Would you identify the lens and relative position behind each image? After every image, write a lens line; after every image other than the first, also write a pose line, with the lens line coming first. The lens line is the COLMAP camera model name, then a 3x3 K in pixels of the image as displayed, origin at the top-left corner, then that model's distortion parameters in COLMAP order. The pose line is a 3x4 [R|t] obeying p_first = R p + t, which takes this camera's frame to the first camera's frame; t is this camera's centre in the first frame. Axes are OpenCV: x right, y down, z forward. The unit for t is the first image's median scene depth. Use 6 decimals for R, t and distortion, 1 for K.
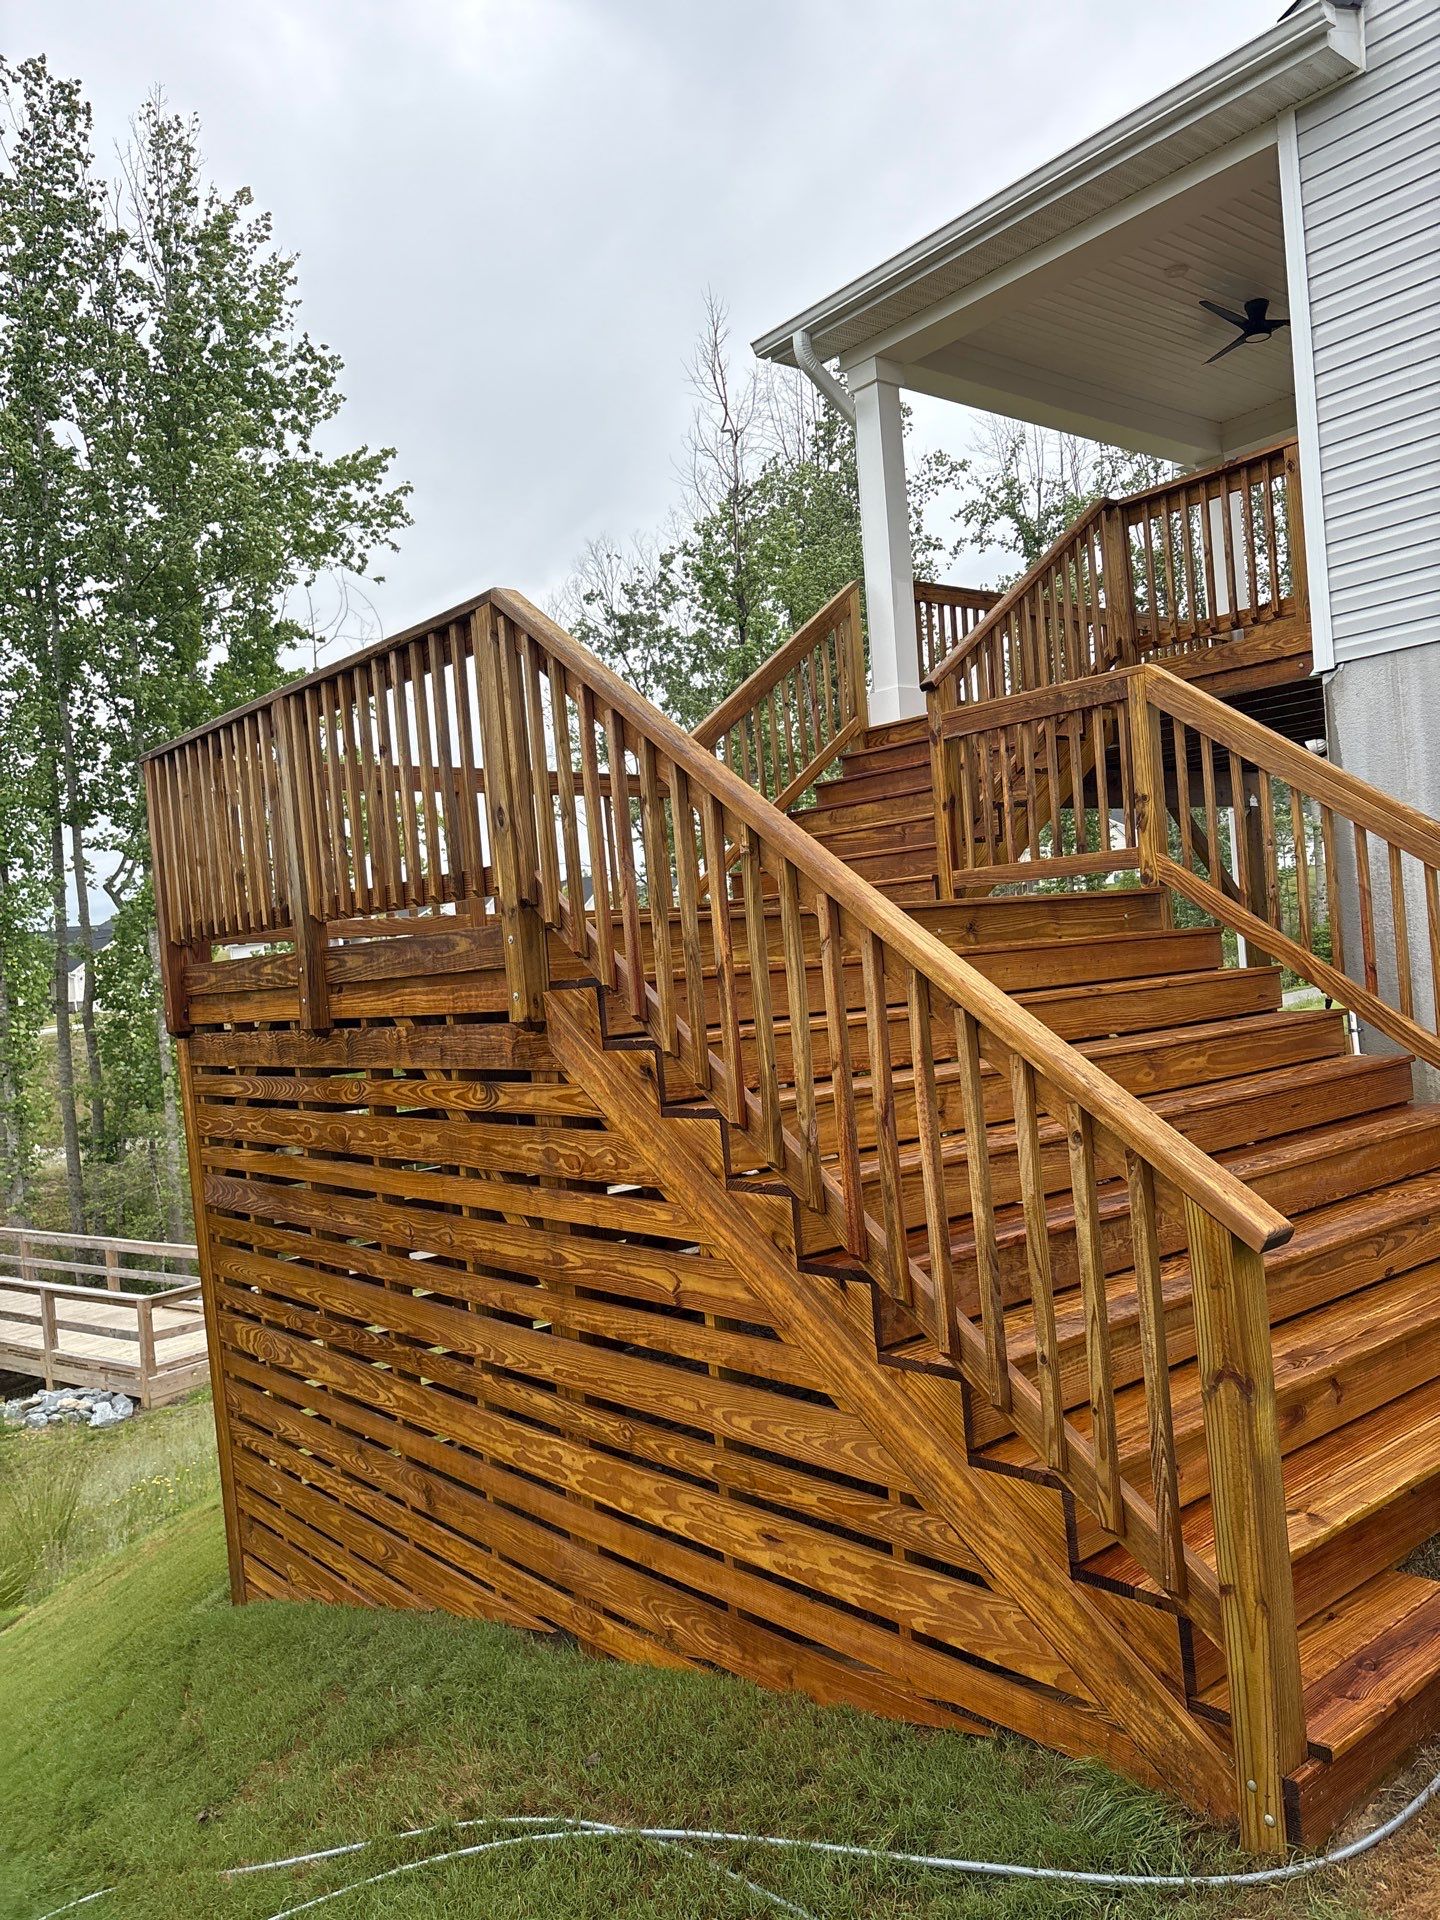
lens RADIAL K [[1445.9, 0, 720.0], [0, 1445.9, 960.0], [0, 0, 1]] dist [0.057464, -0.067227]
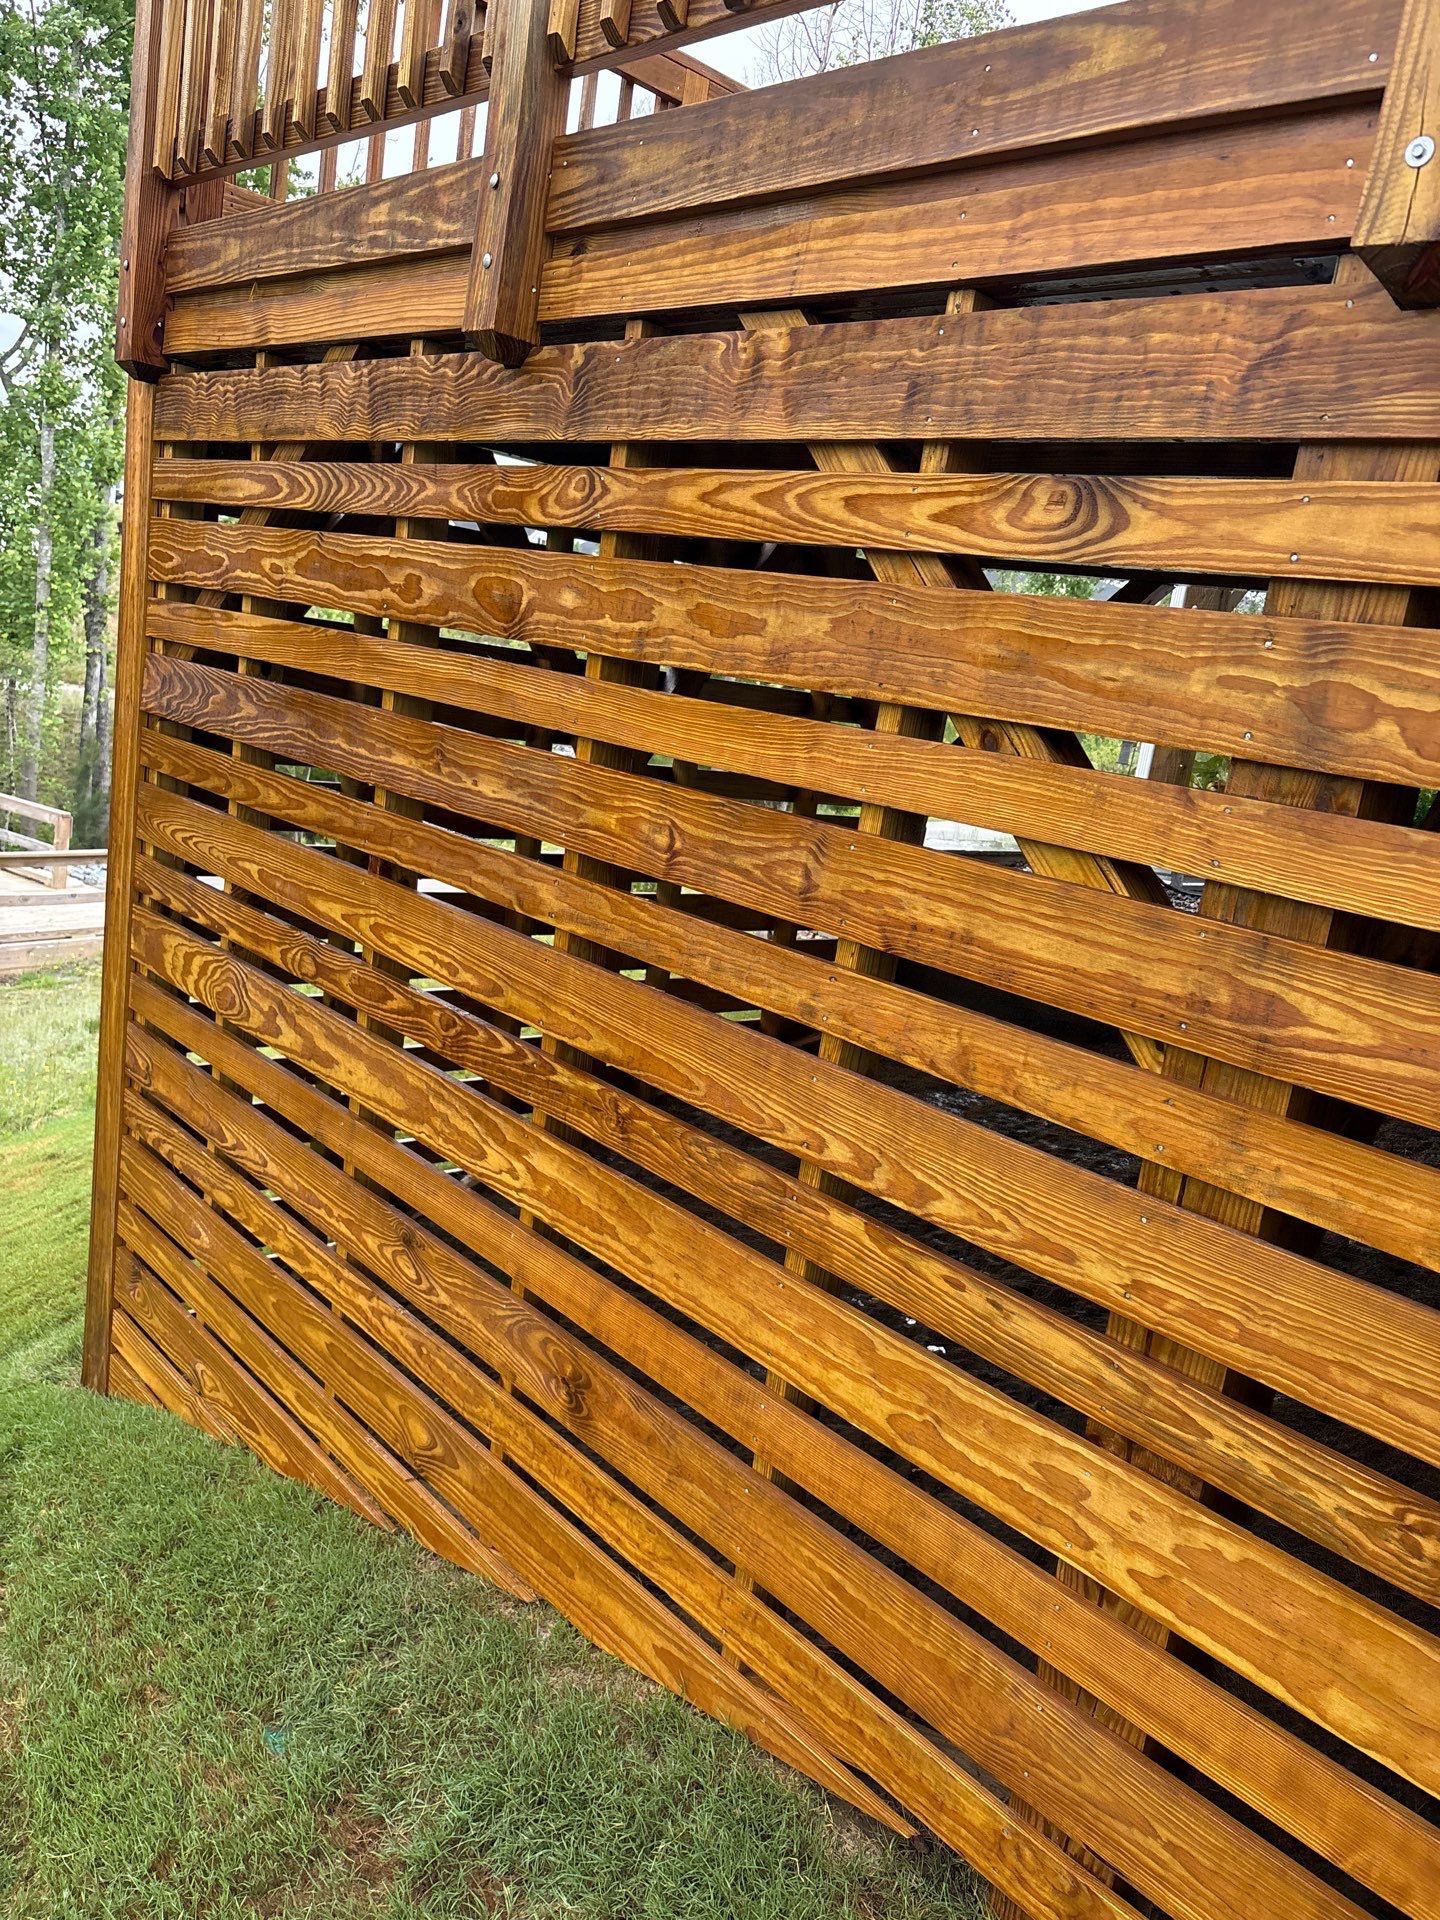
lens RADIAL K [[1429.3, 0, 692.1], [0, 1429.3, 938.4], [0, 0, 1]] dist [0.027195, -0.012308]
pose [[0.972474, 0.212399, 0.095814, -0.204893], [-0.226702, 0.957486, 0.178400, 0.117584], [-0.053849, -0.195210, 0.979282, 0.493671]]
